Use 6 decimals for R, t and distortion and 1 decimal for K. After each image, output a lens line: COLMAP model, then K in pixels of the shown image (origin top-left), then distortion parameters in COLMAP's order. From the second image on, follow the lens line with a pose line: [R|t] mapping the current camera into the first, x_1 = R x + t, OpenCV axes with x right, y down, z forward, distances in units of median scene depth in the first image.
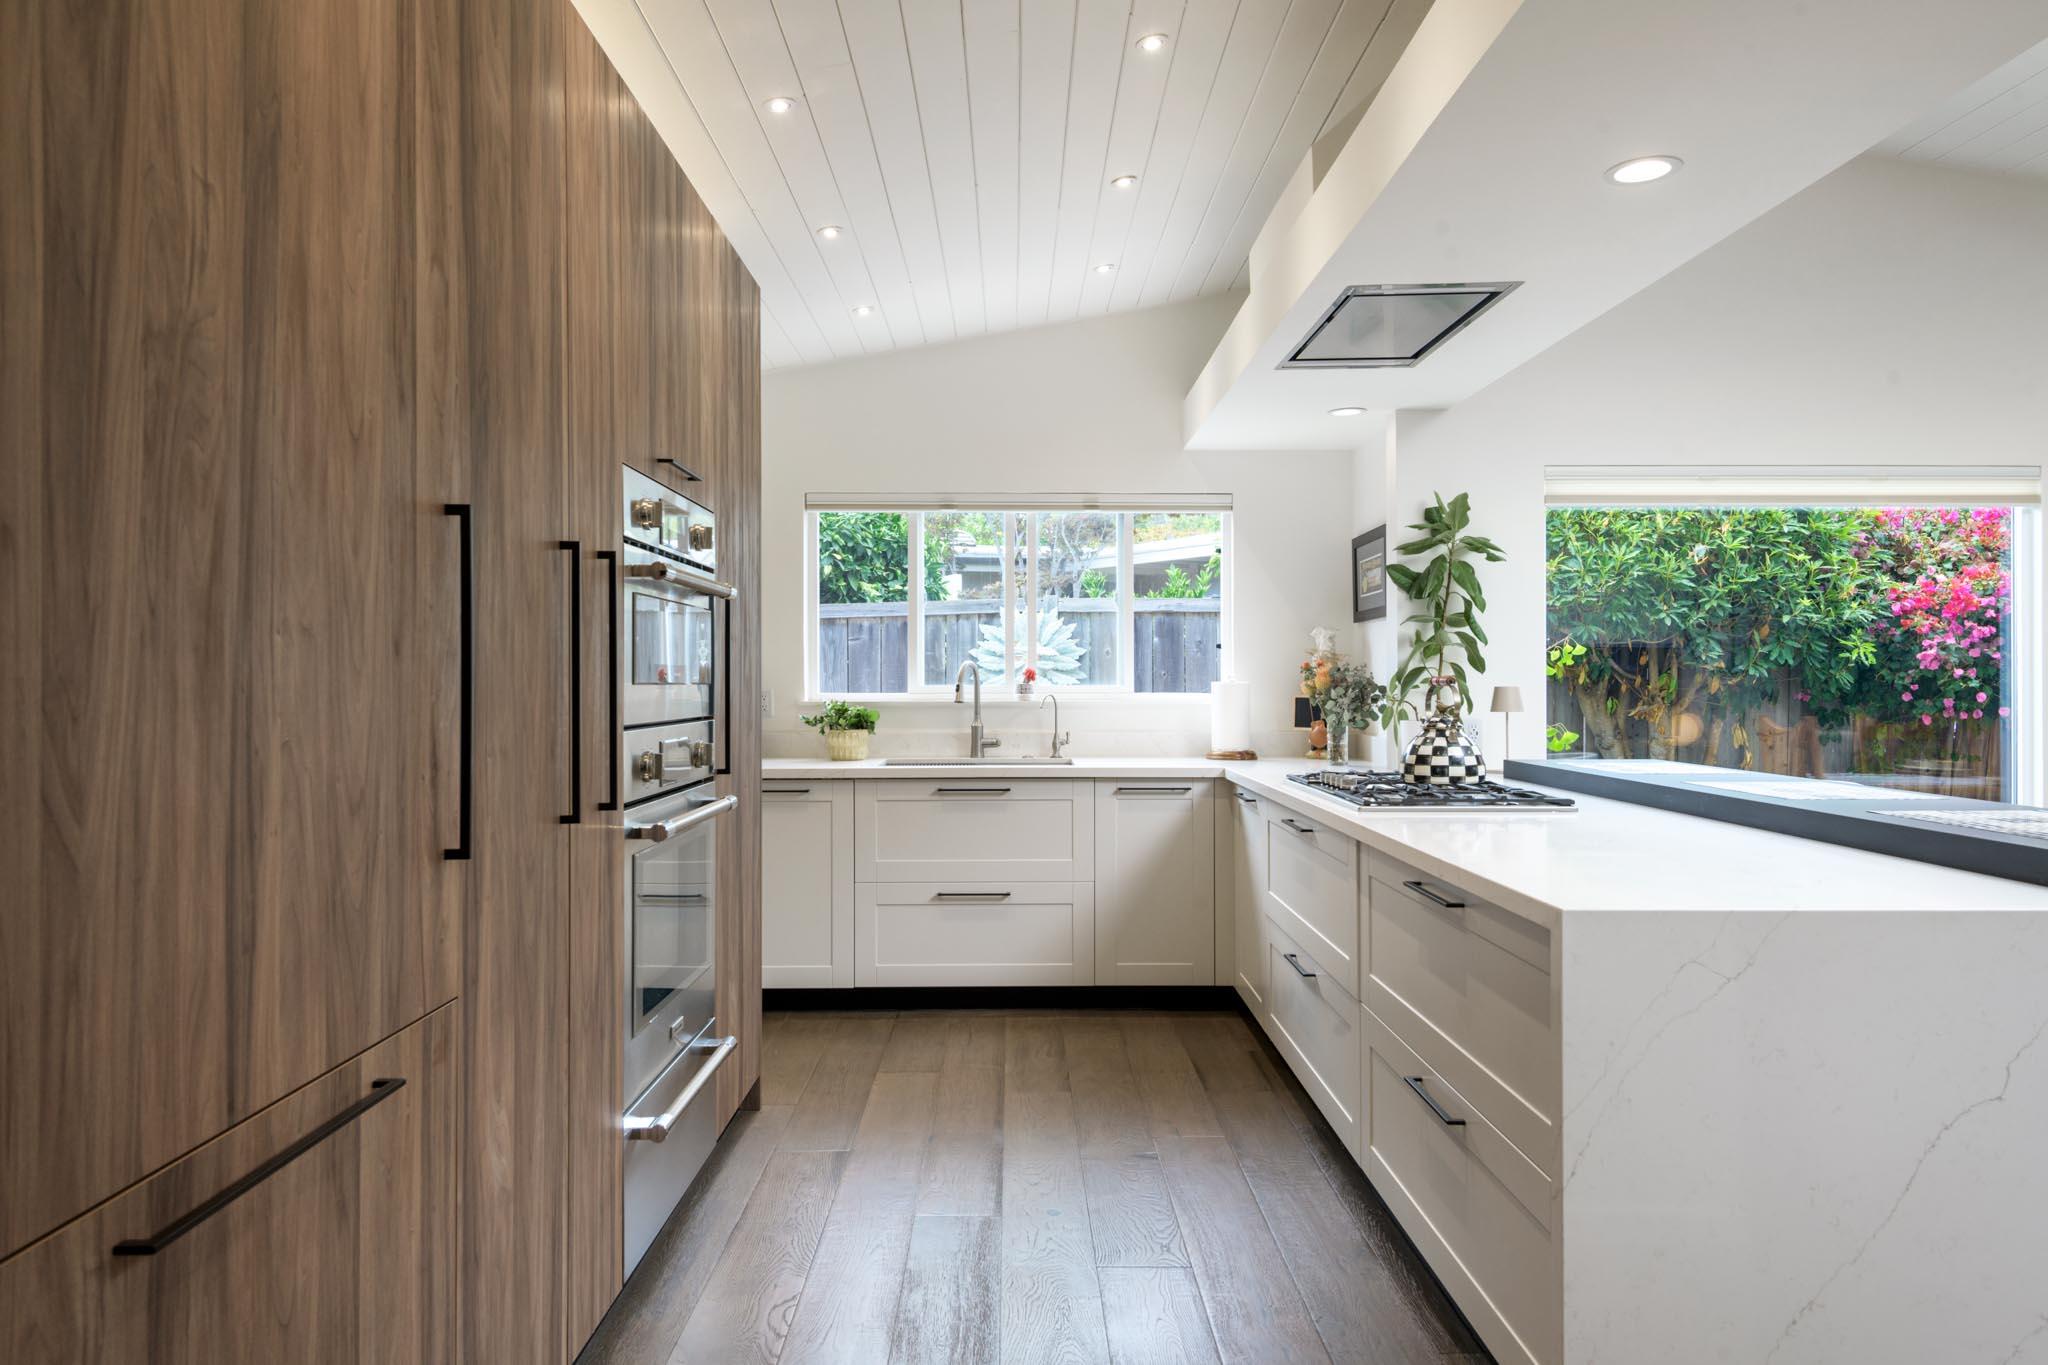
lens RADIAL K [[1369.4, 0, 1012.8], [0, 1369.4, 678.6], [0, 0, 1]] dist [0.004880, -0.003458]
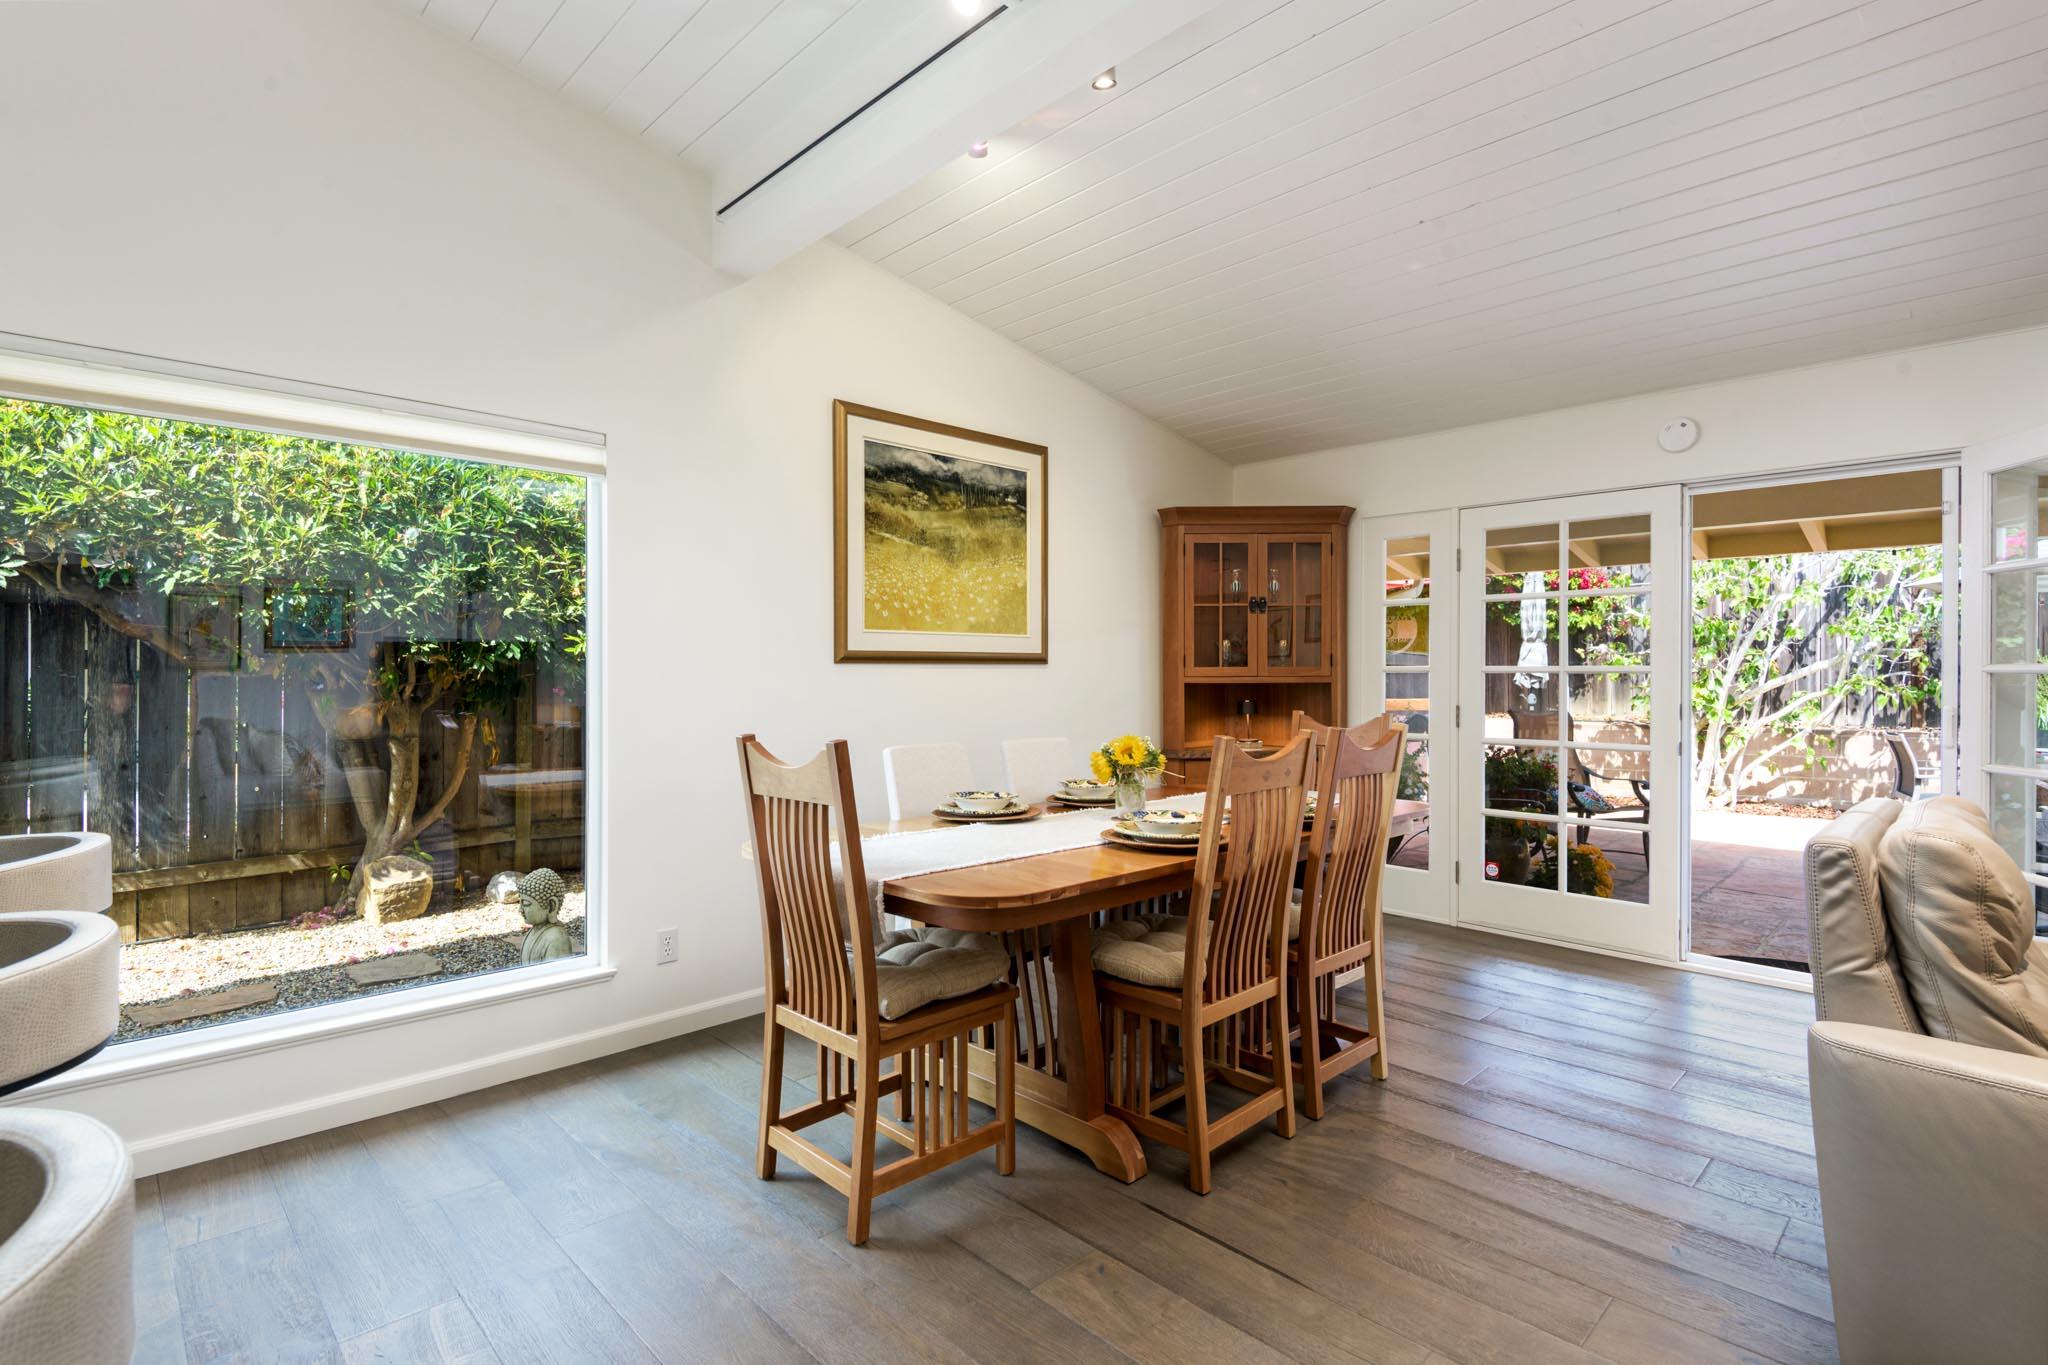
lens RADIAL K [[980.8, 0, 1028.6], [0, 980.8, 674.2], [0, 0, 1]] dist [0.005451, -0.009464]
pose [[0.714180, 0.002667, 0.699957, 0.438164], [-0.000339, 0.999994, -0.003465, 0.005044], [-0.699962, 0.002238, 0.714176, 0.305668]]
